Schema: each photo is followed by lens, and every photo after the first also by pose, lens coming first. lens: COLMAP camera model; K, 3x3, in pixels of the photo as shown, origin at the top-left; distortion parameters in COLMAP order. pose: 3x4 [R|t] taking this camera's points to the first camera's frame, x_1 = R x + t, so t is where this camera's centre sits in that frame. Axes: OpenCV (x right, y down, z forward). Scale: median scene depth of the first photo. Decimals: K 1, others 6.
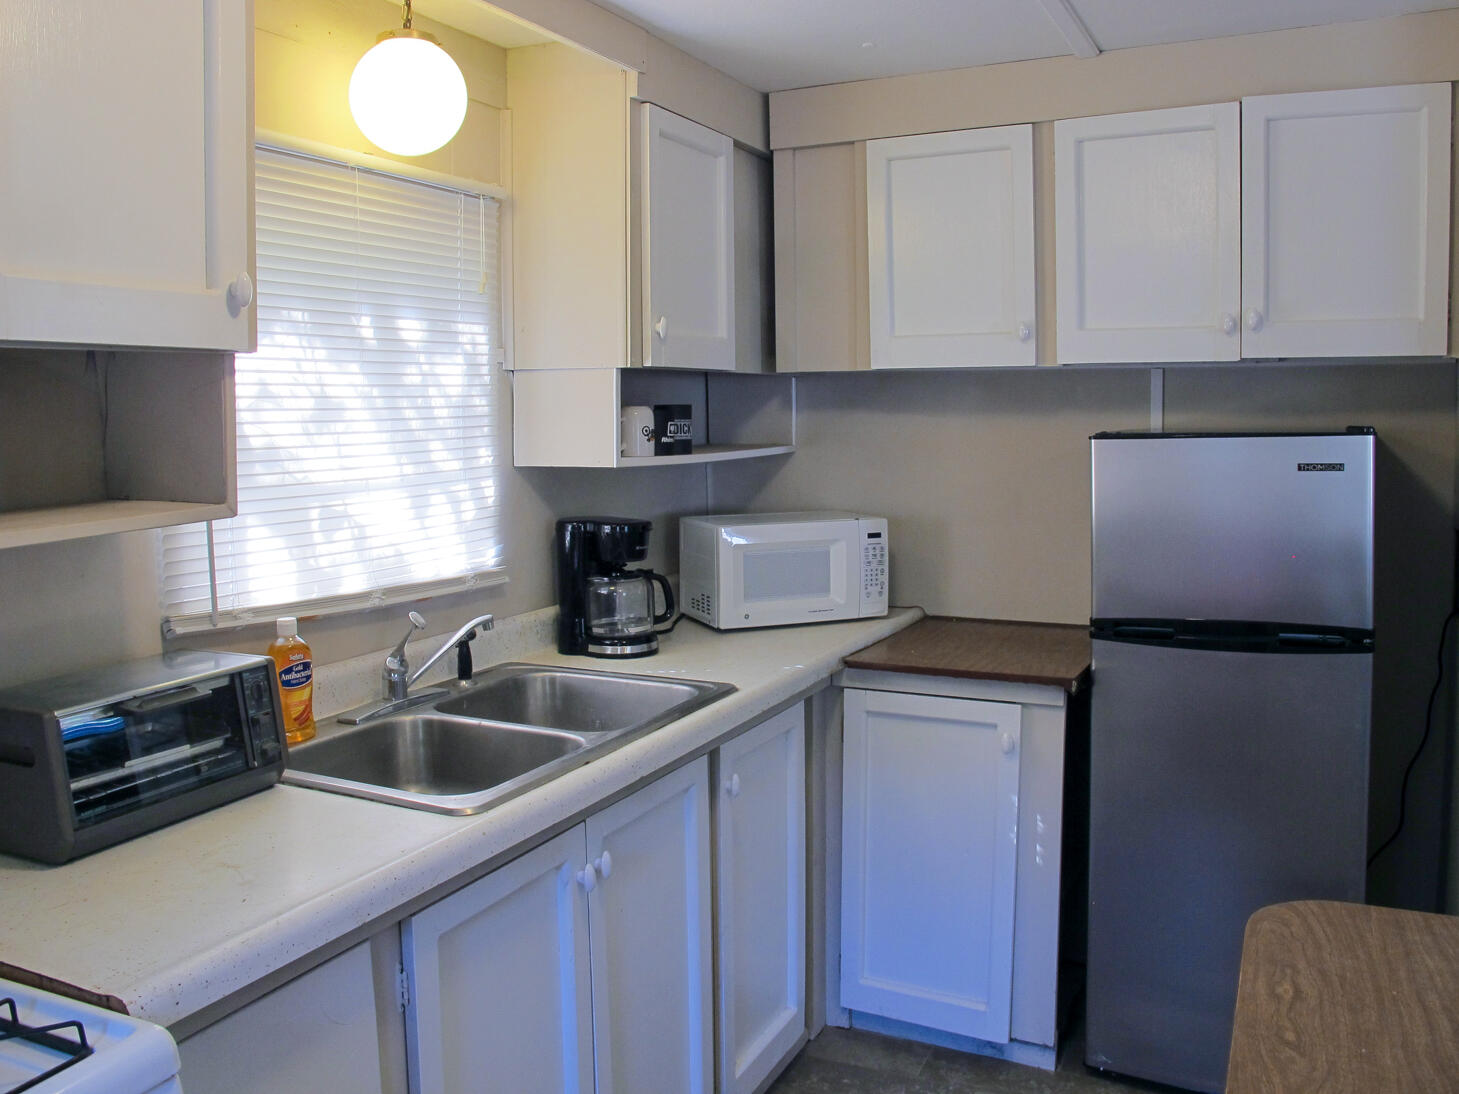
lens RADIAL K [[1216.9, 0, 720.6], [0, 1216.9, 519.8], [0, 0, 1]] dist [-0.139869, 0.102009]
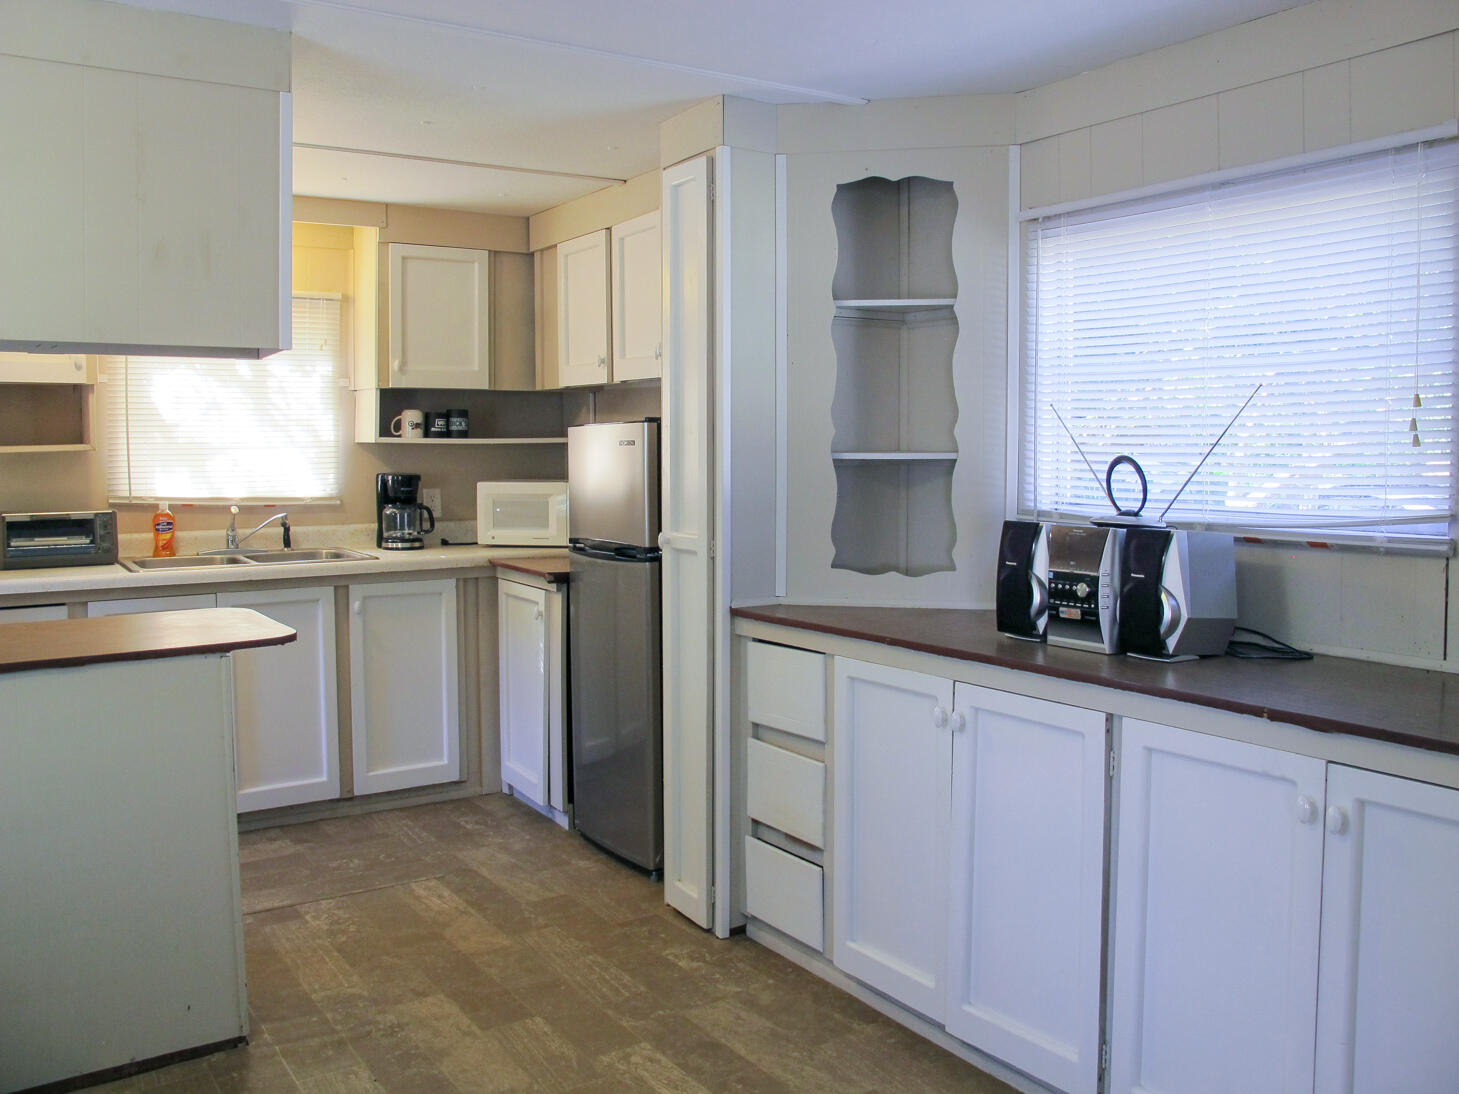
lens RADIAL K [[1216.9, 0, 721.4], [0, 1216.9, 503.6], [0, 0, 1]] dist [-0.139869, 0.102009]
pose [[0.869969, 0.038678, -0.491587, 1.368893], [-0.054855, 0.998322, -0.018531, 0.058793], [0.490046, 0.043087, 0.870631, -0.349891]]
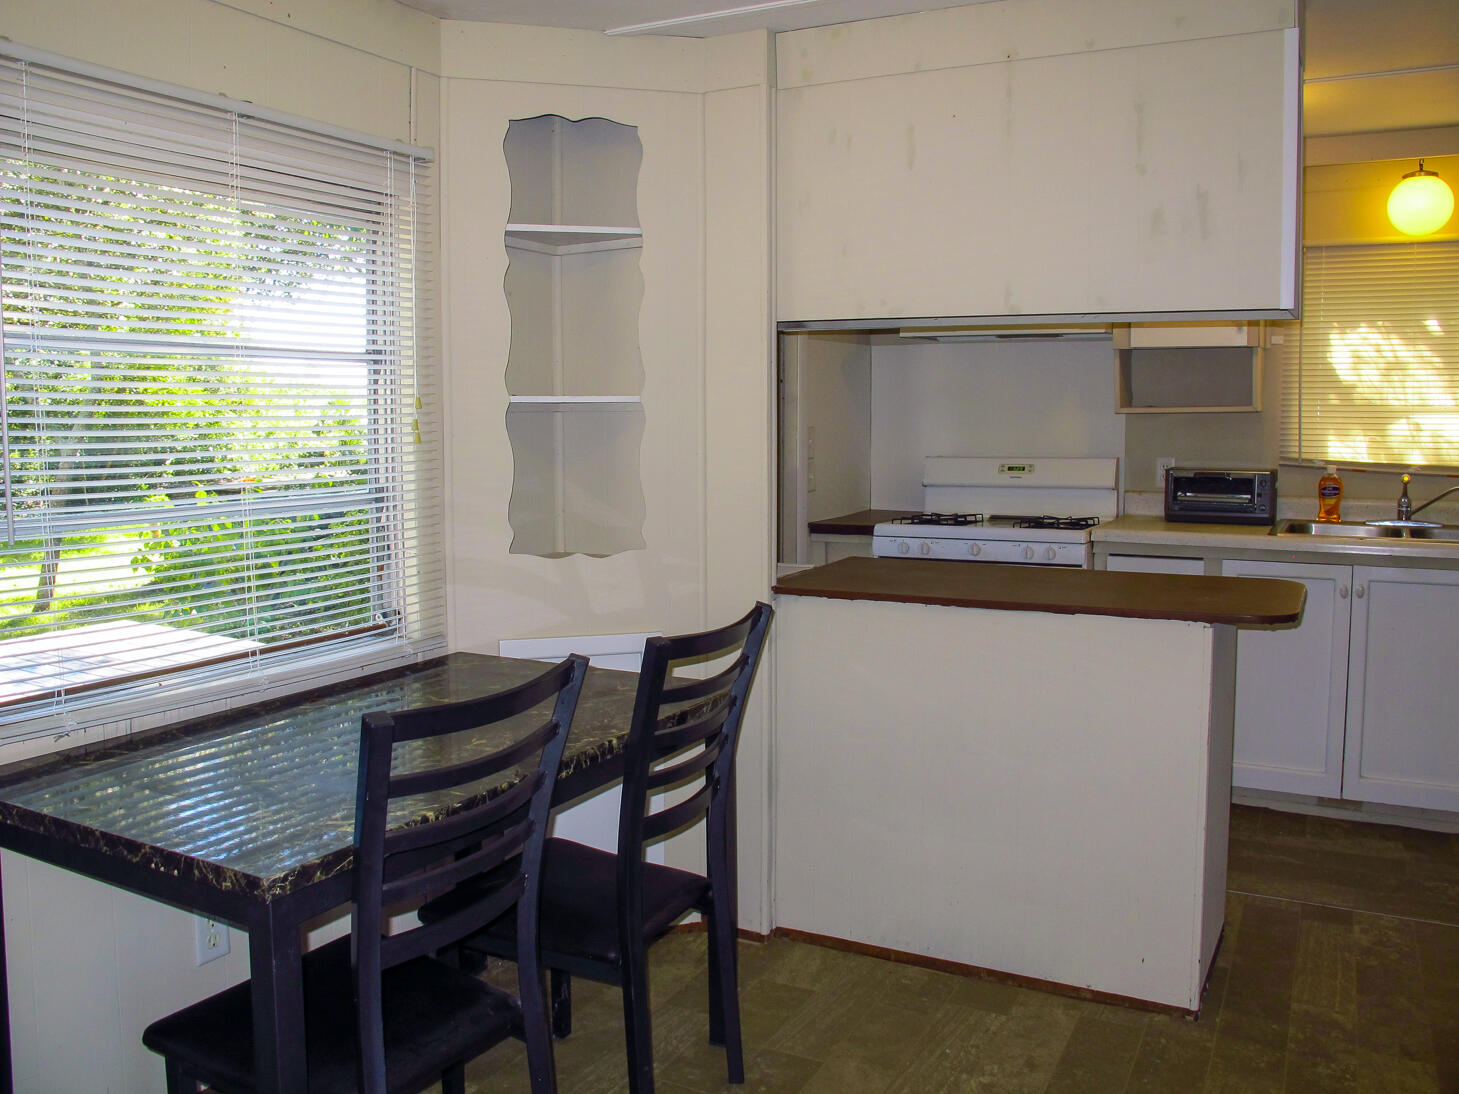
lens RADIAL K [[1216.9, 0, 730.7], [0, 1216.9, 500.2], [0, 0, 1]] dist [-0.139869, 0.102009]
pose [[-0.020144, 0.097806, -0.995002, 1.502640], [-0.085359, 0.991402, 0.099180, 0.021643], [0.996147, 0.086930, -0.011622, -0.045853]]
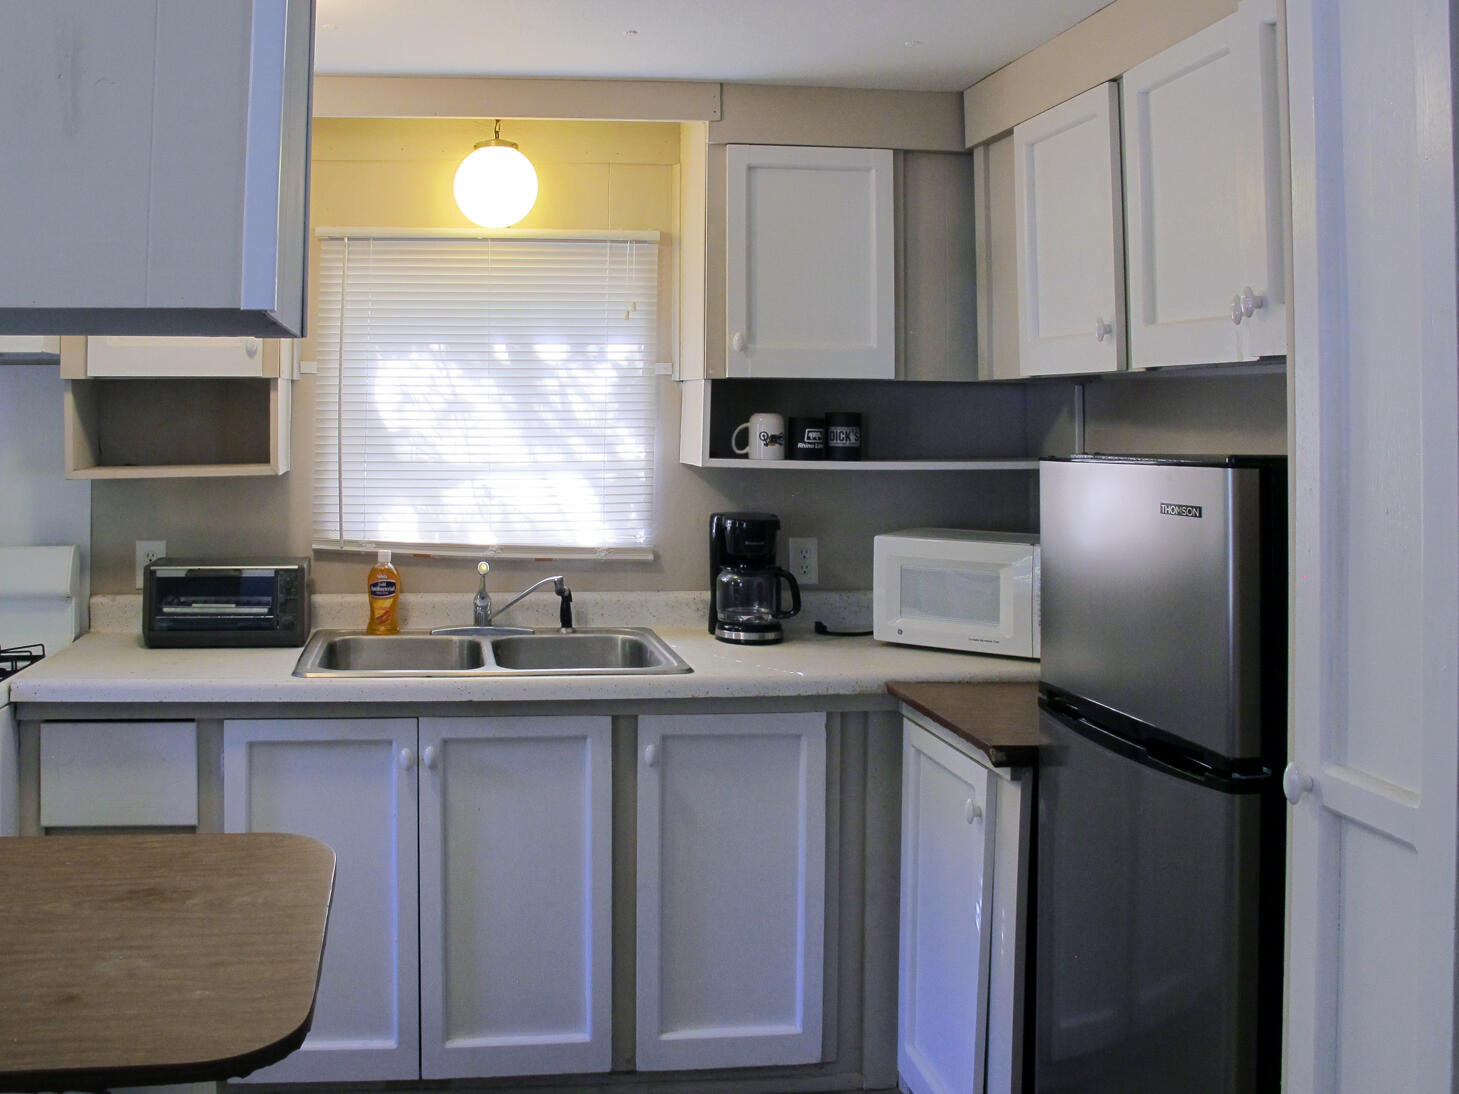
lens RADIAL K [[1286.5, 0, 486.2], [0, 1286.5, 374.9], [0, 0, 1]] dist [-0.116986, 0.073828]
pose [[0.502952, -0.007690, -0.864280, 0.909809], [-0.087684, 0.994347, -0.059873, -0.042430], [0.859855, 0.105896, 0.499434, 0.239573]]
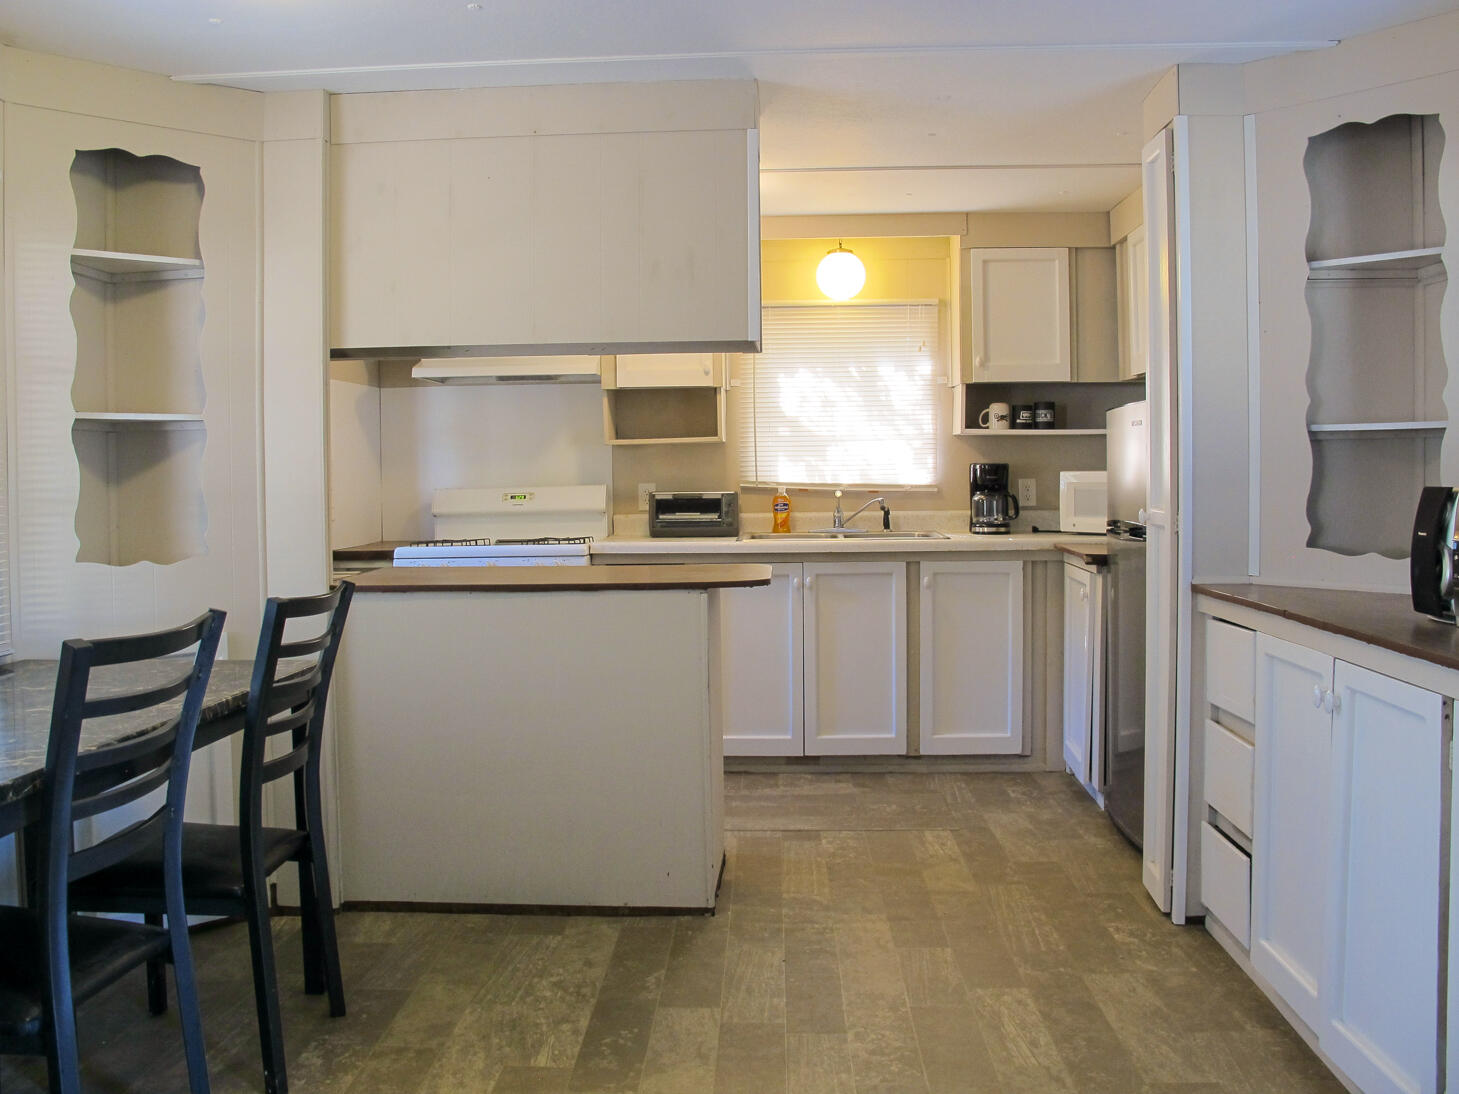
lens RADIAL K [[1216.9, 0, 727.5], [0, 1216.9, 499.5], [0, 0, 1]] dist [-0.139869, 0.102009]
pose [[0.405108, 0.037413, -0.913503, 1.696836], [-0.076765, 0.997026, 0.006792, 0.086983], [0.911041, 0.067373, 0.406775, -0.159353]]
